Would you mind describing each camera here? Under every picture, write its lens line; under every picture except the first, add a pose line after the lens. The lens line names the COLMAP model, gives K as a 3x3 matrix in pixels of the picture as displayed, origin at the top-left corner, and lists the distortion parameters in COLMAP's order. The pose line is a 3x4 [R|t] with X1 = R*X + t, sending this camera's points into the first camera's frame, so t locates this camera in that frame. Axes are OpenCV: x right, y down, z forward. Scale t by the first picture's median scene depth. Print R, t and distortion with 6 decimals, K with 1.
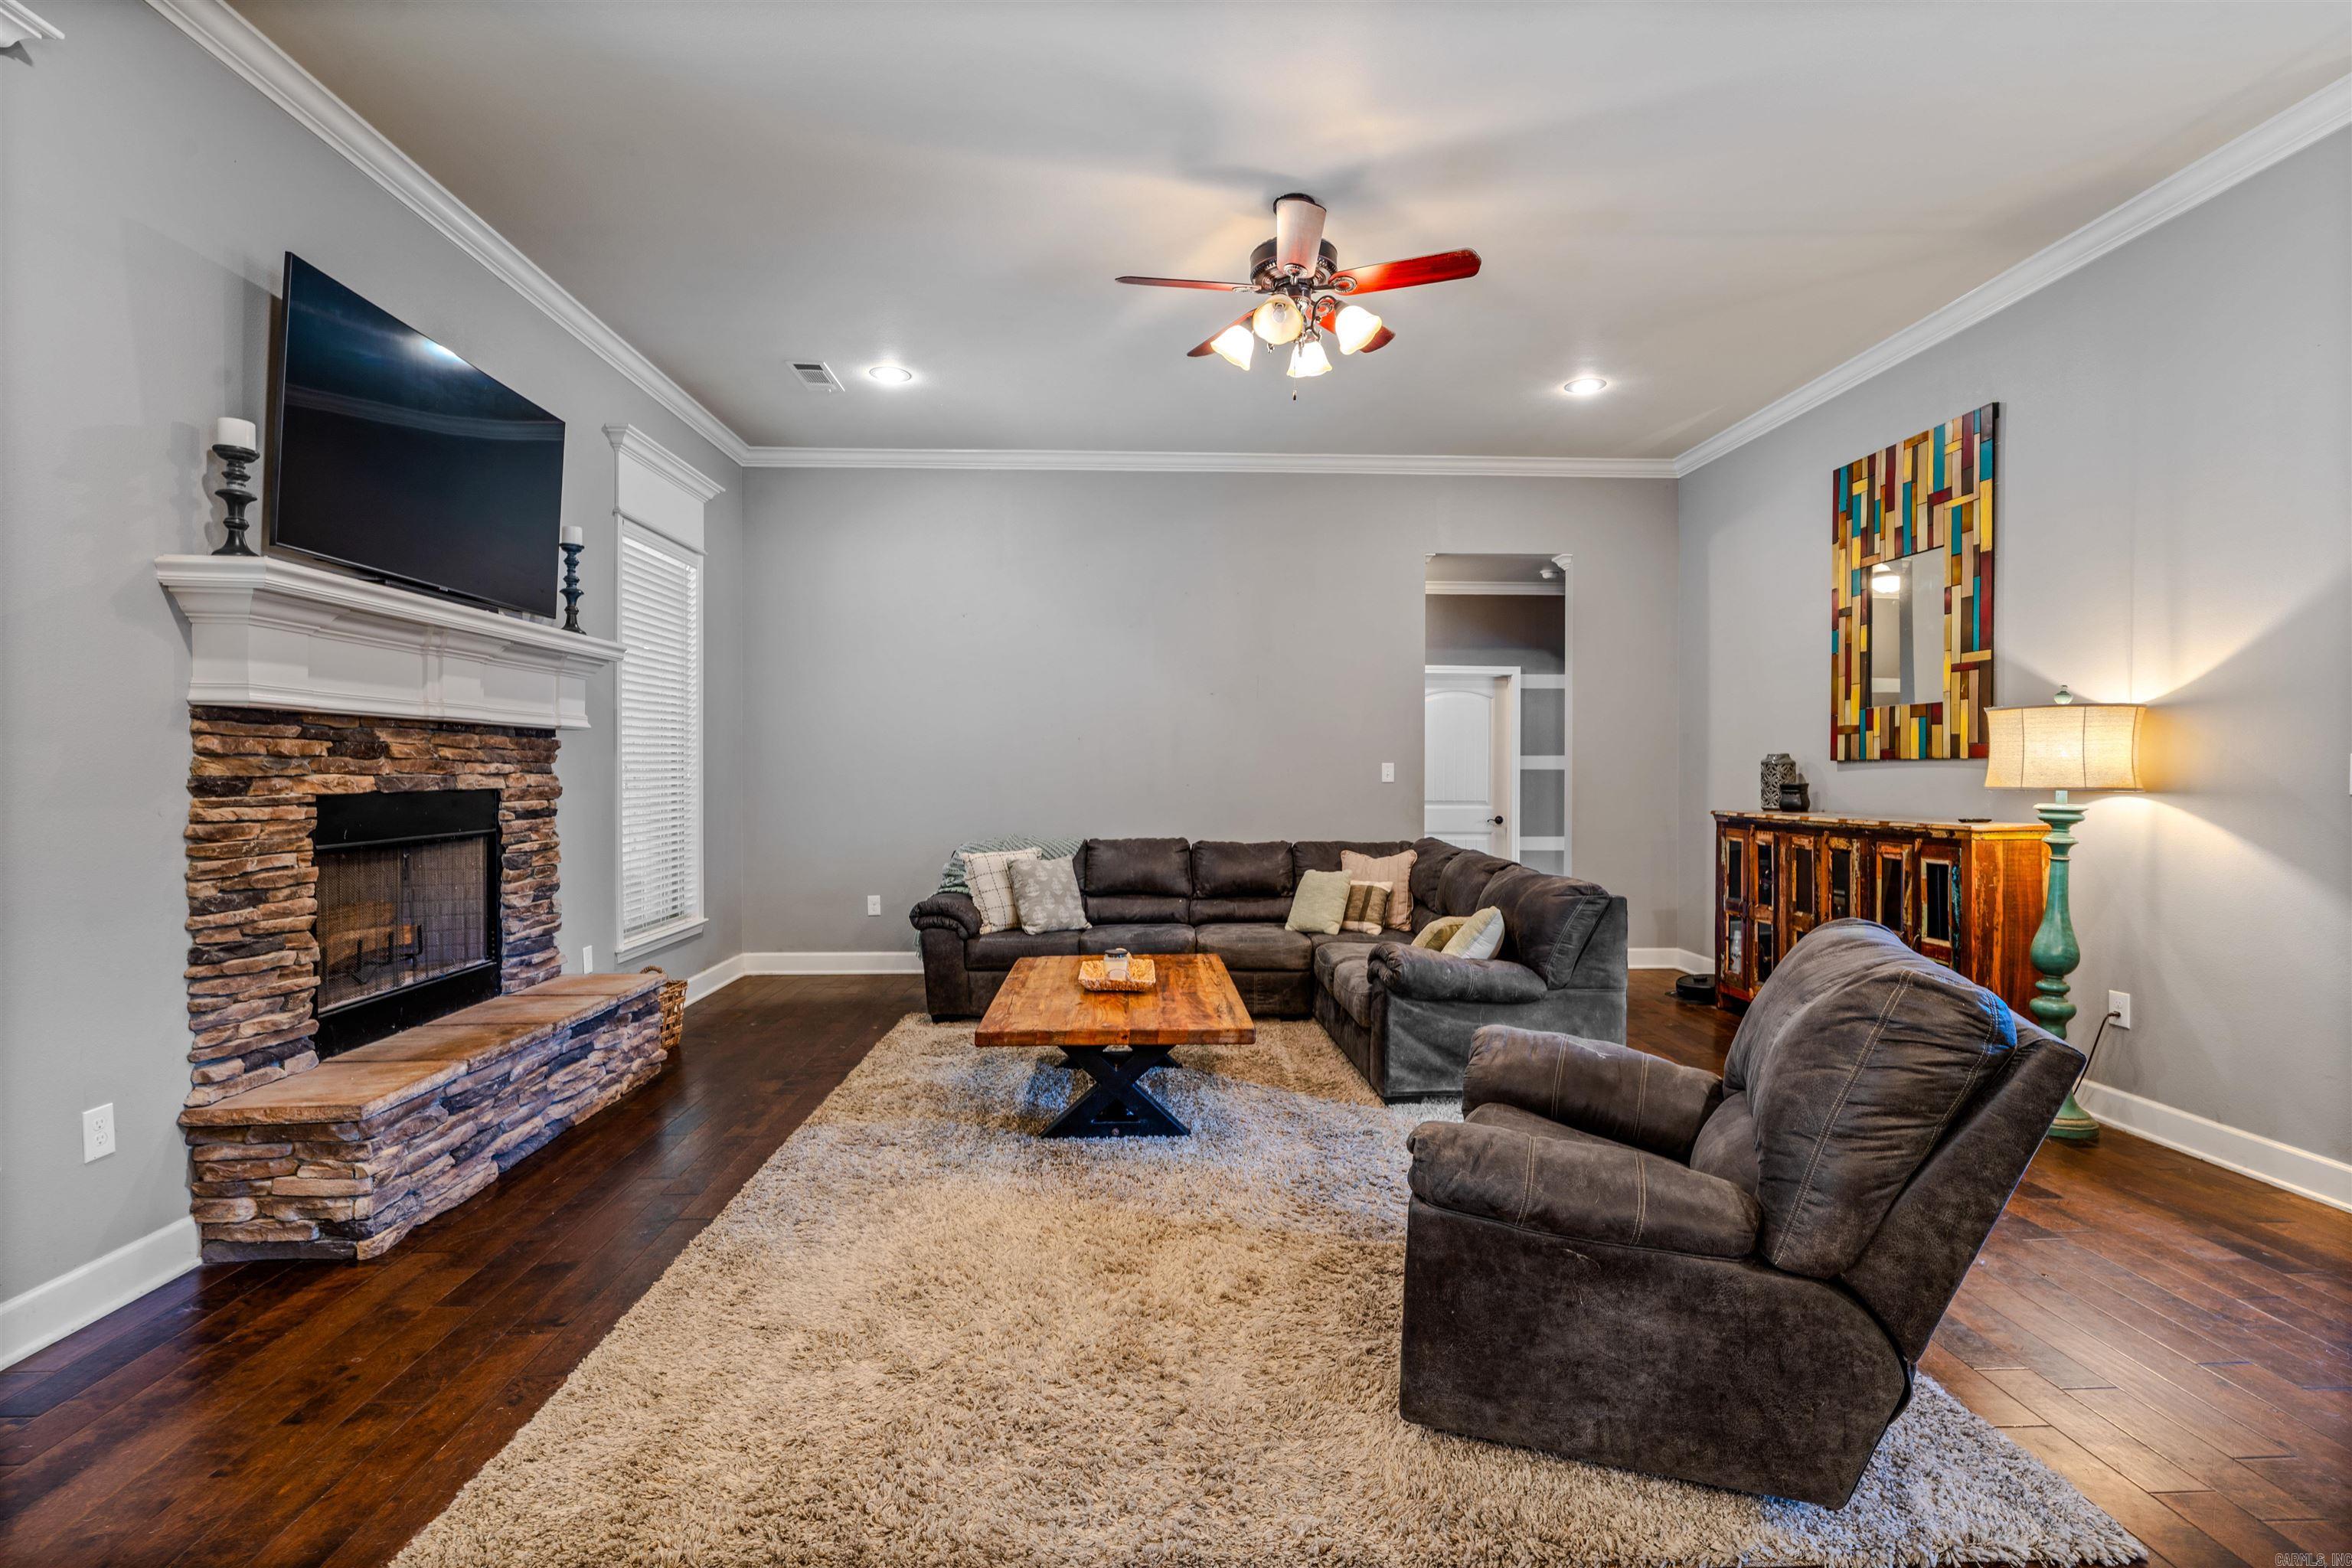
lens RADIAL K [[1078.3, 0, 1207.9], [0, 1078.3, 773.9], [0, 0, 1]] dist [-0.006936, 0.003695]
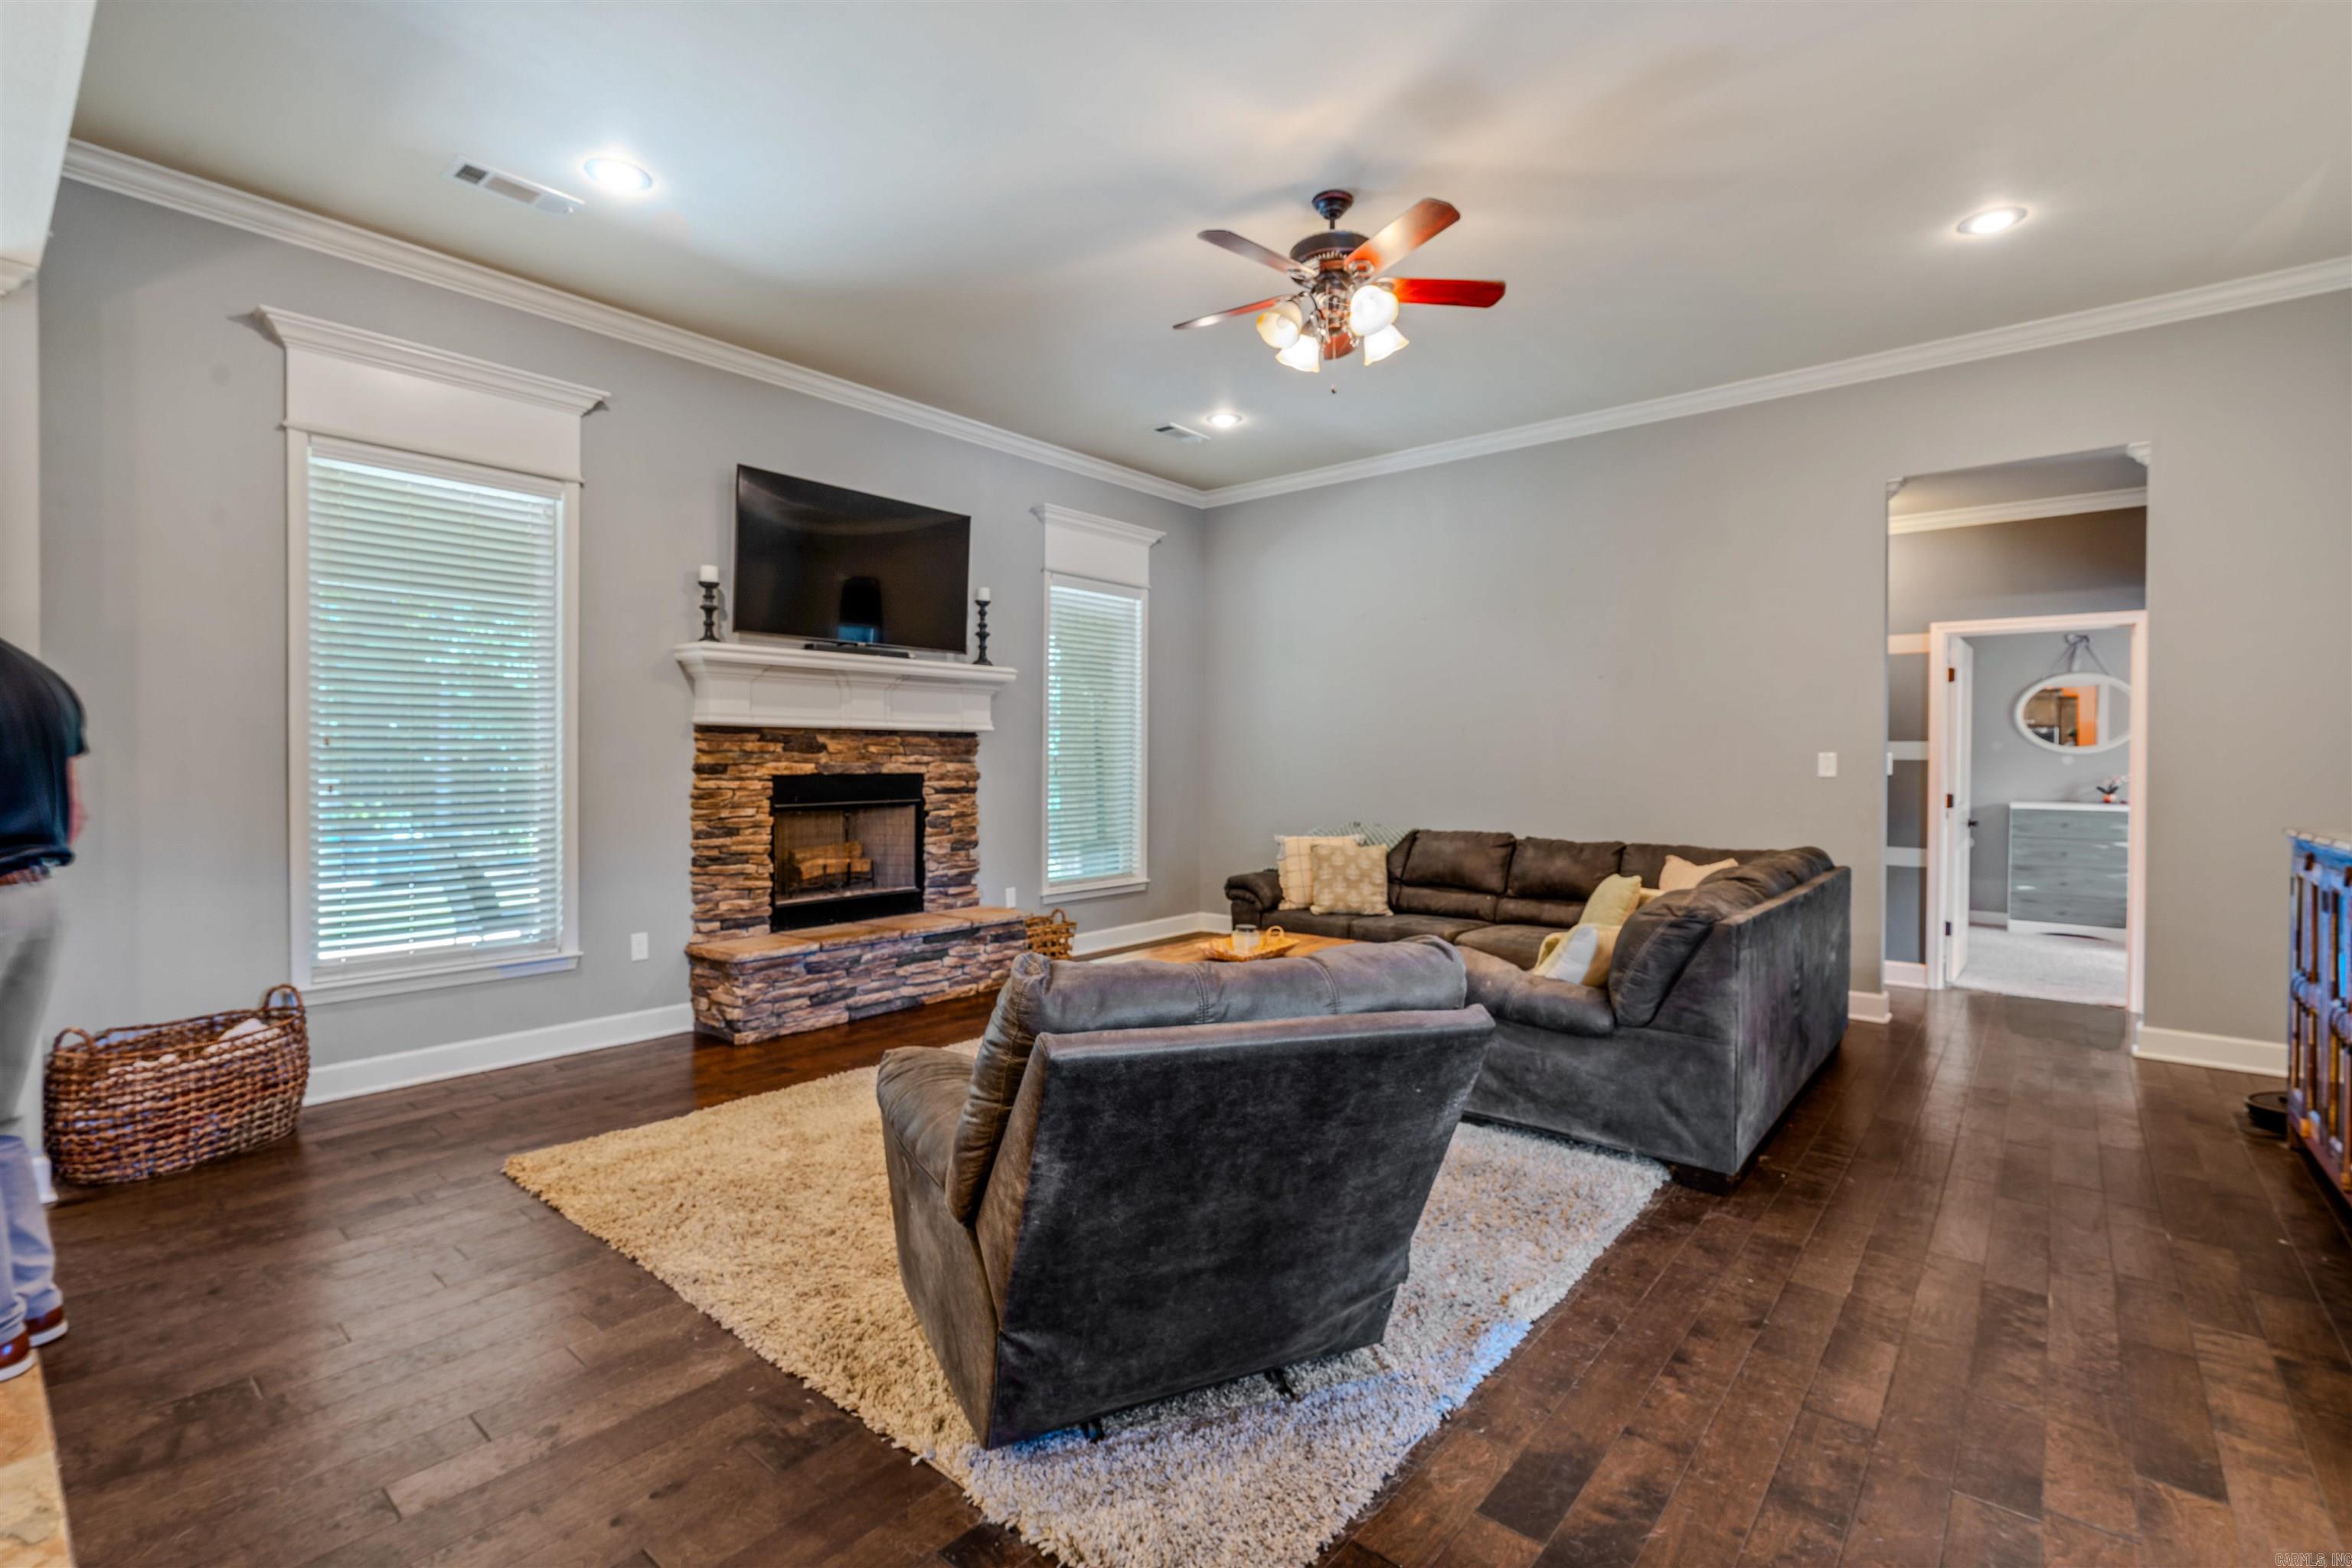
lens RADIAL K [[1078.3, 0, 1138.6], [0, 1078.3, 760.5], [0, 0, 1]] dist [-0.006936, 0.003695]
pose [[0.722062, 0.000747, -0.691827, 0.621337], [-0.003461, 0.999991, -0.002532, -0.000479], [0.691819, 0.004222, 0.722058, 0.141007]]
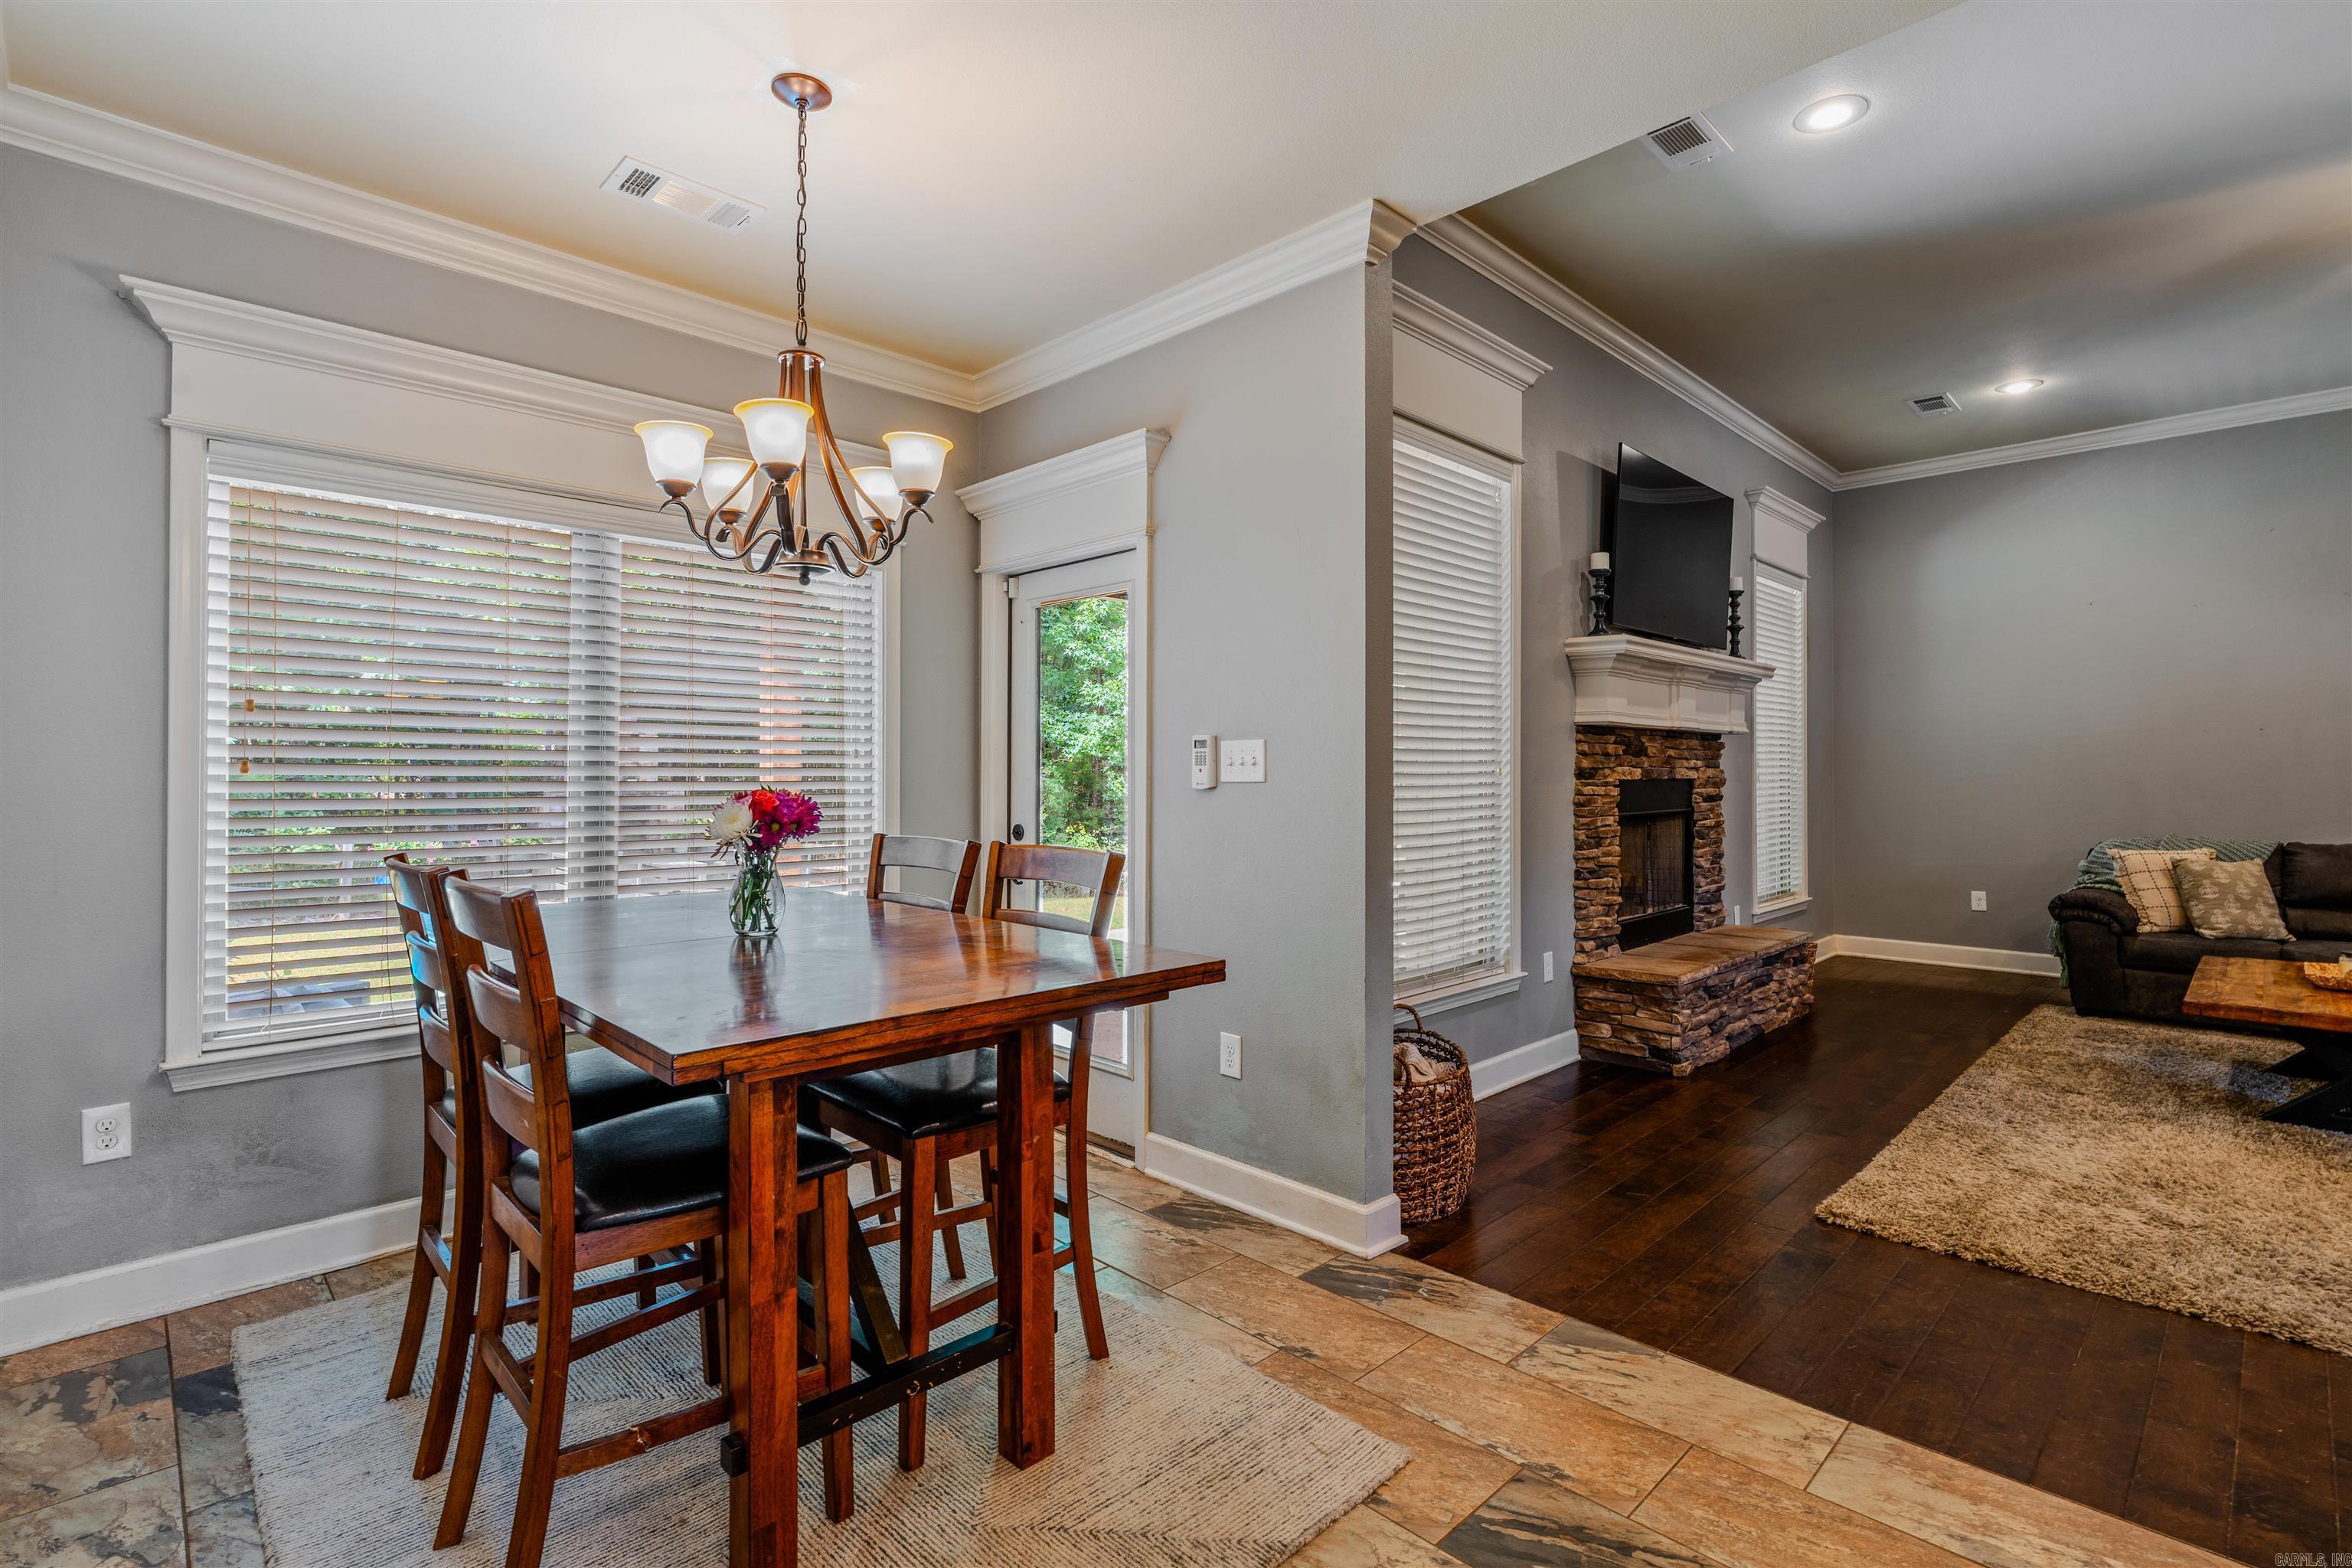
lens RADIAL K [[1078.3, 0, 1216.9], [0, 1078.3, 756.3], [0, 0, 1]] dist [-0.006936, 0.003695]
pose [[0.652843, -0.011368, -0.757408, -0.022407], [-0.002323, 0.999853, -0.017008, 0.010639], [0.757490, 0.012863, 0.652720, -0.376739]]
